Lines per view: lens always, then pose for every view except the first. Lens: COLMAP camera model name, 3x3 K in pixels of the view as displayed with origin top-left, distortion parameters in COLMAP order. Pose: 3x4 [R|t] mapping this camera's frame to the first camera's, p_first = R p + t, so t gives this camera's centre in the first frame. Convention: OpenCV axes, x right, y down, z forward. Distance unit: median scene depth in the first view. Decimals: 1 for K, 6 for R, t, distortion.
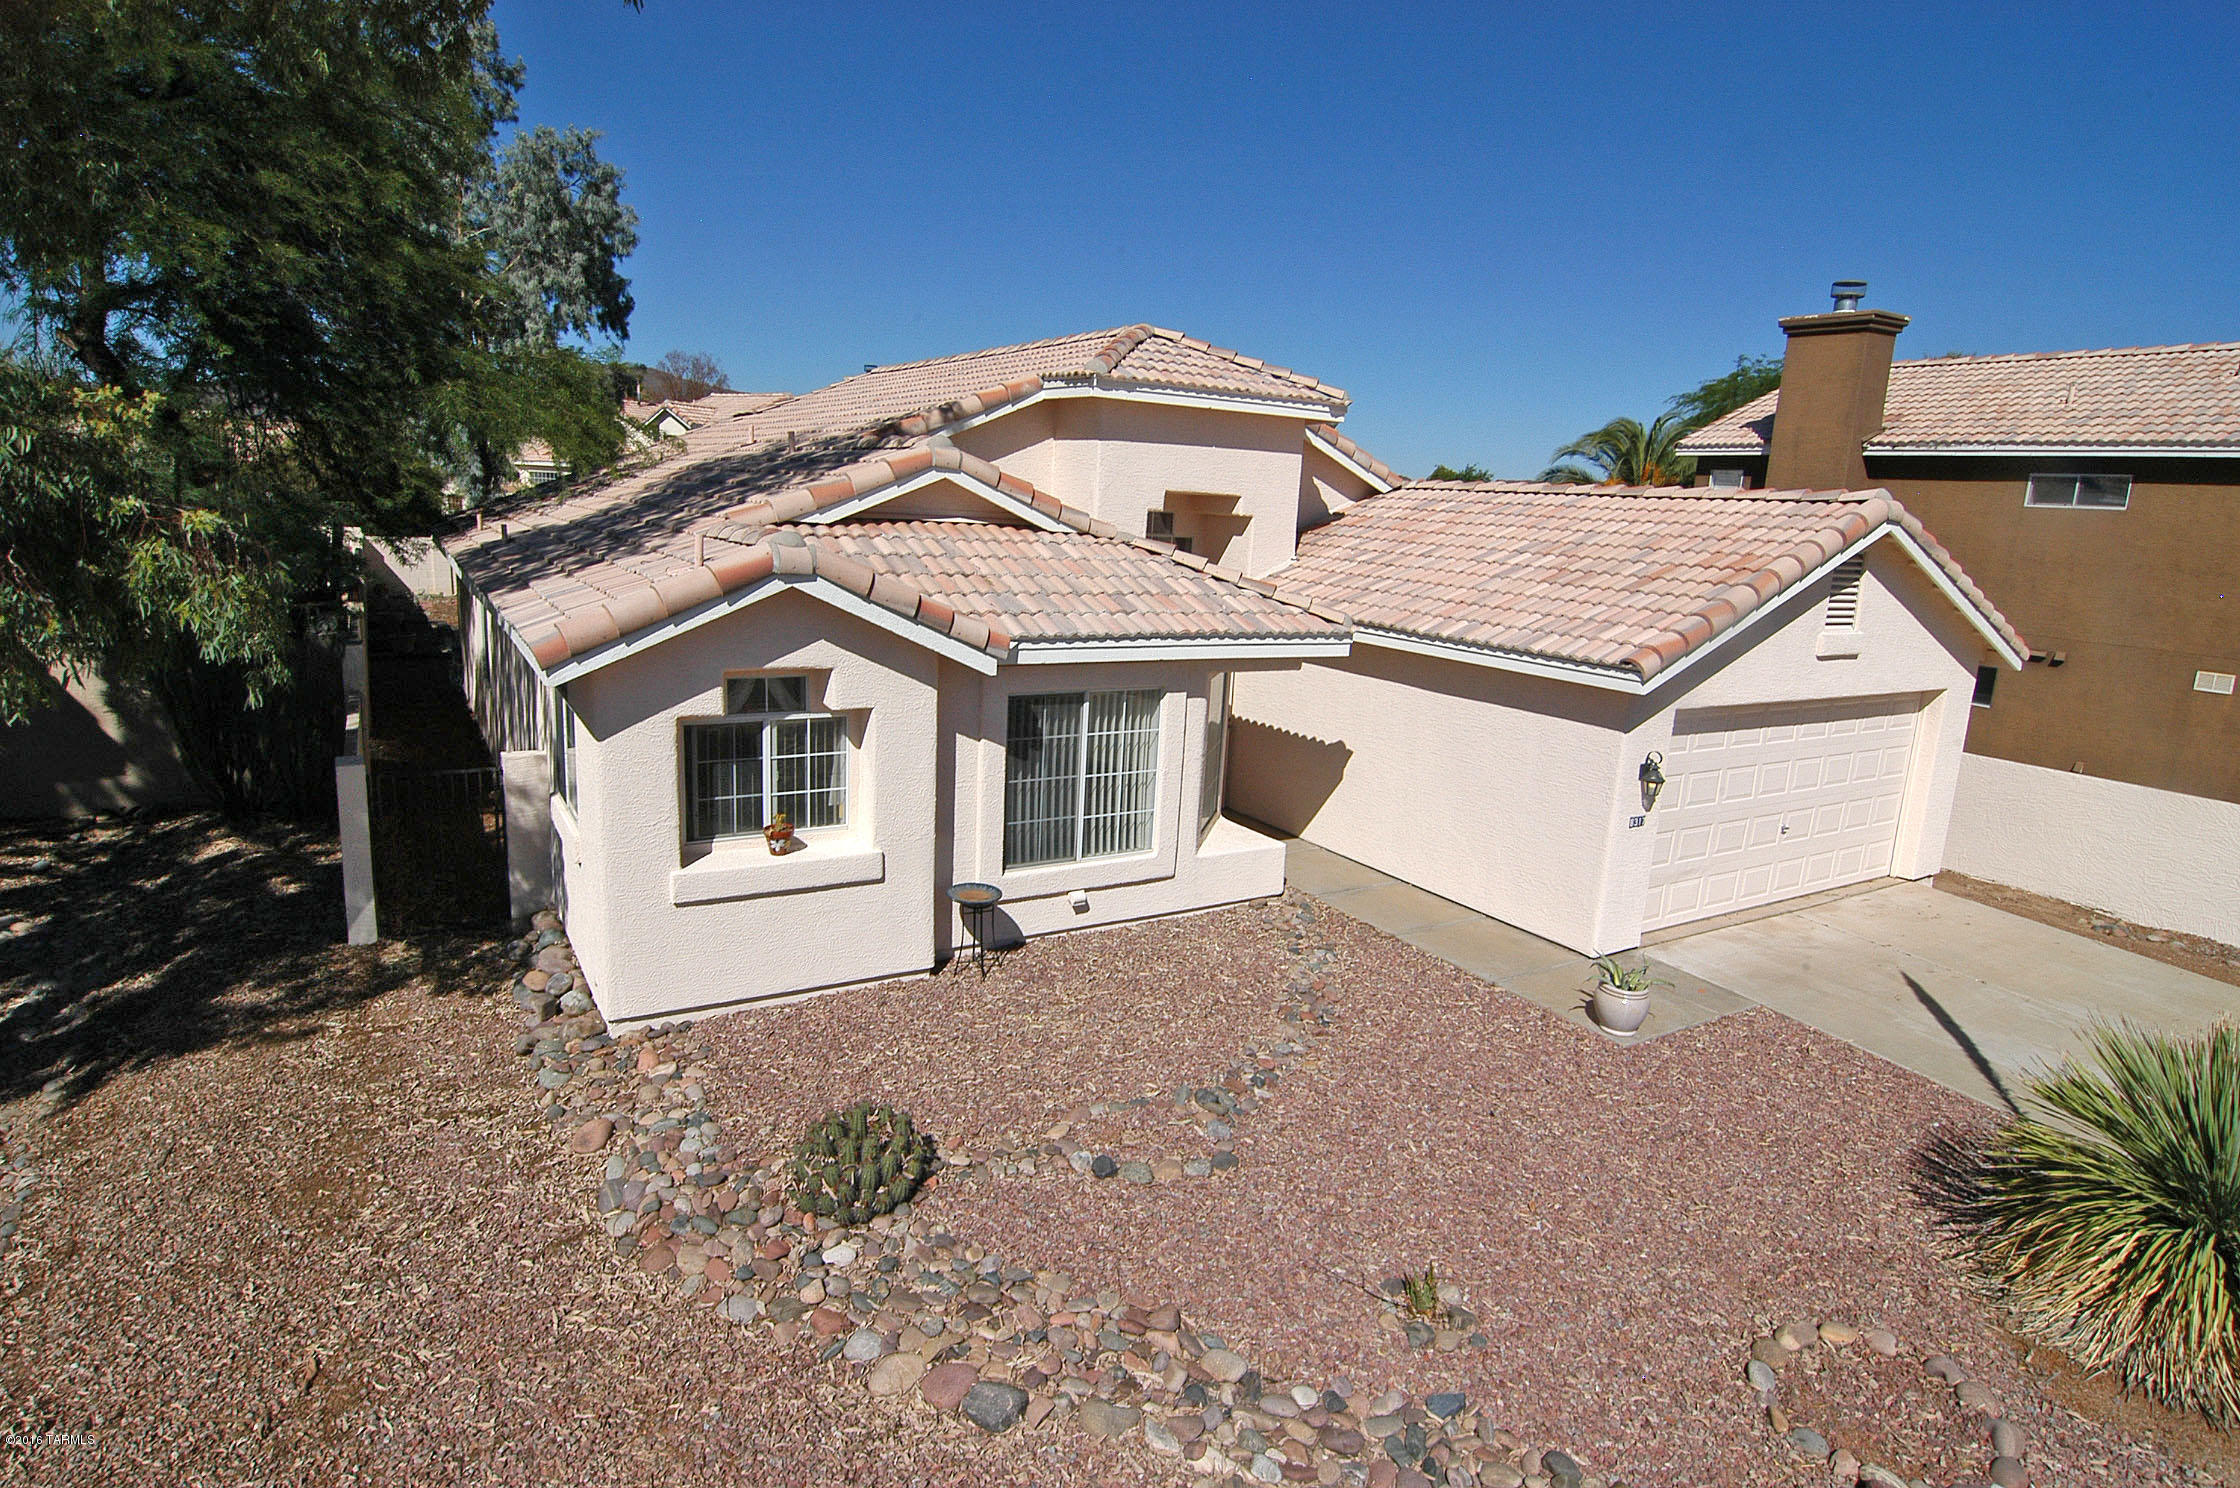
lens RADIAL K [[1197.9, 0, 1125.9], [0, 1197.9, 737.9], [0, 0, 1]] dist [-0.010511, -0.010646]
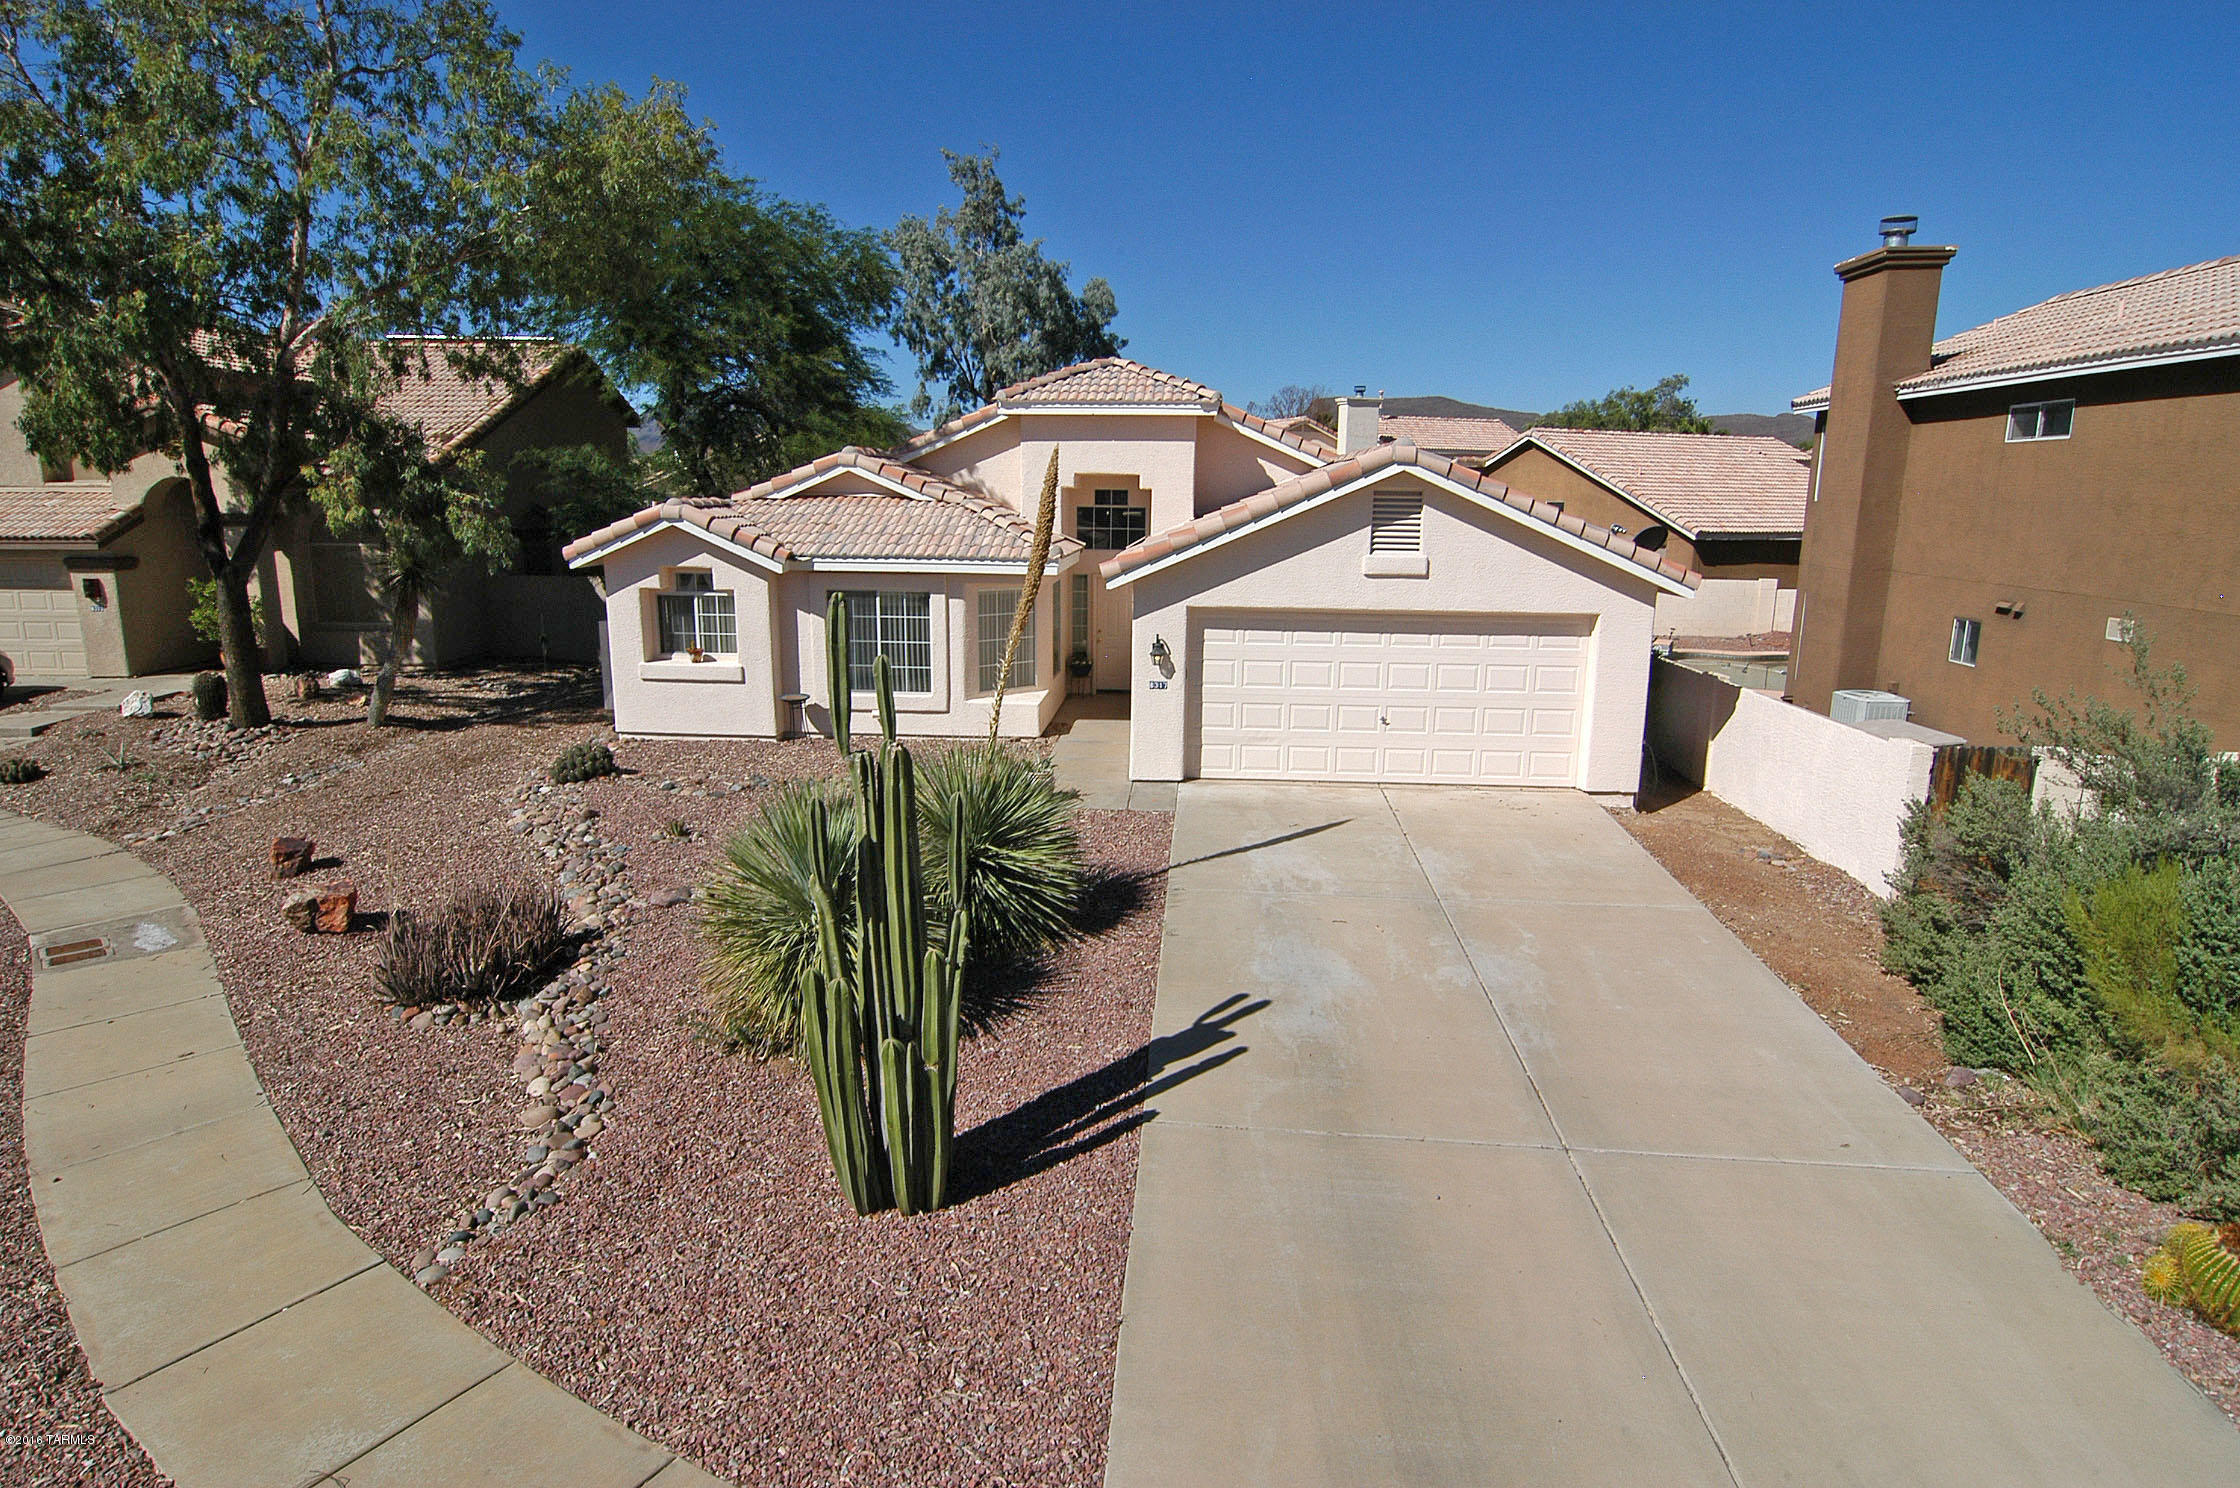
lens RADIAL K [[1197.9, 0, 1125.9], [0, 1197.9, 737.9], [0, 0, 1]] dist [-0.010511, -0.010646]
pose [[0.818290, 0.072437, -0.570223, 1.256429], [-0.081237, 0.996644, 0.010029, 0.125685], [0.569036, 0.038117, 0.821429, -0.193290]]
